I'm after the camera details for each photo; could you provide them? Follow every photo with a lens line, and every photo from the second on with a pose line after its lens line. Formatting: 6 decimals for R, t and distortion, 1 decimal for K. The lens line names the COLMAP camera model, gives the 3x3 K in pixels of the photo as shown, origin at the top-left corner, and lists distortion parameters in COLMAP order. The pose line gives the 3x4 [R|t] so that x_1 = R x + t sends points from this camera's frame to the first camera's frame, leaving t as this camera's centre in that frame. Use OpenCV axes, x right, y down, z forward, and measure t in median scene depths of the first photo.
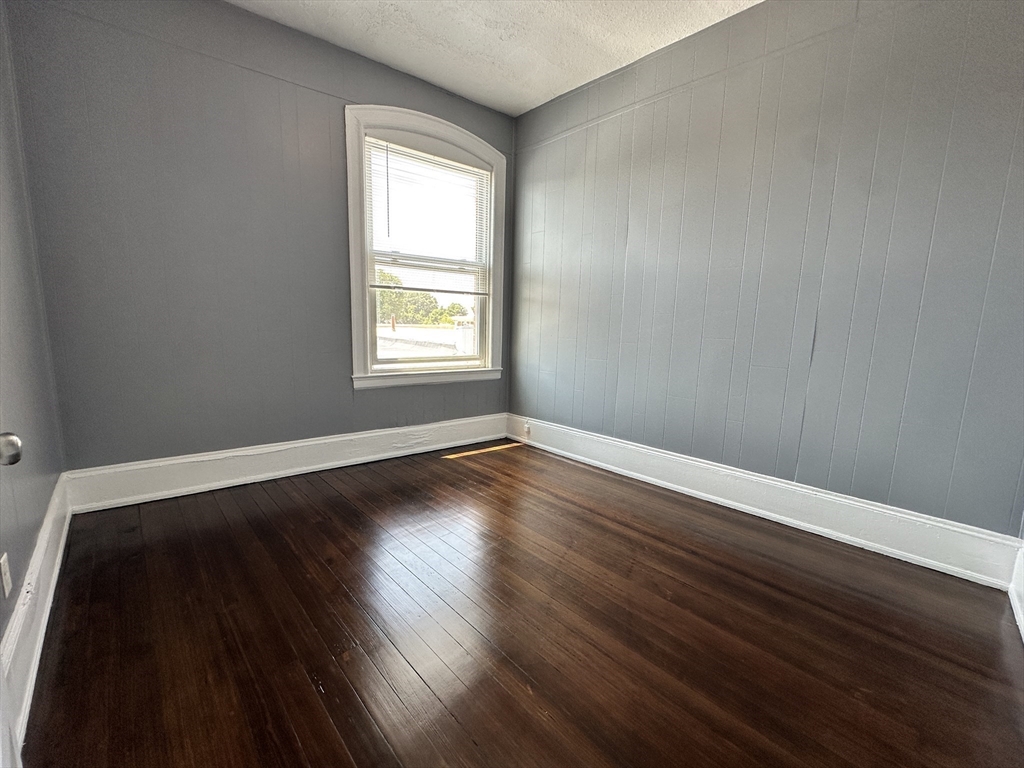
lens RADIAL K [[409.0, 0, 508.5], [0, 409.0, 381.7], [0, 0, 1]] dist [-0.003512, -0.000166]
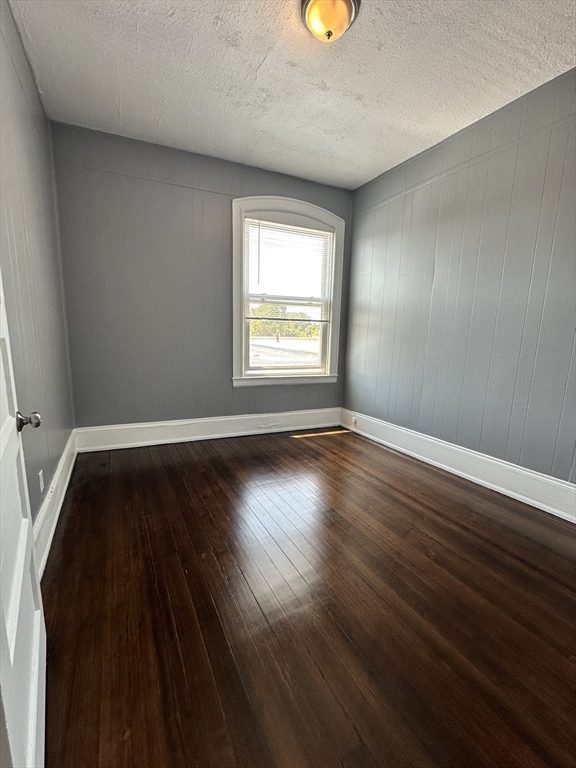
lens RADIAL K [[306.7, 0, 285.3], [0, 306.7, 380.2], [0, 0, 1]] dist [-0.003512, -0.000166]
pose [[0.968200, 0.034709, -0.247758, 0.107823], [-0.034262, 0.999394, 0.006115, -0.024387], [0.247820, 0.002568, 0.968803, -0.057460]]
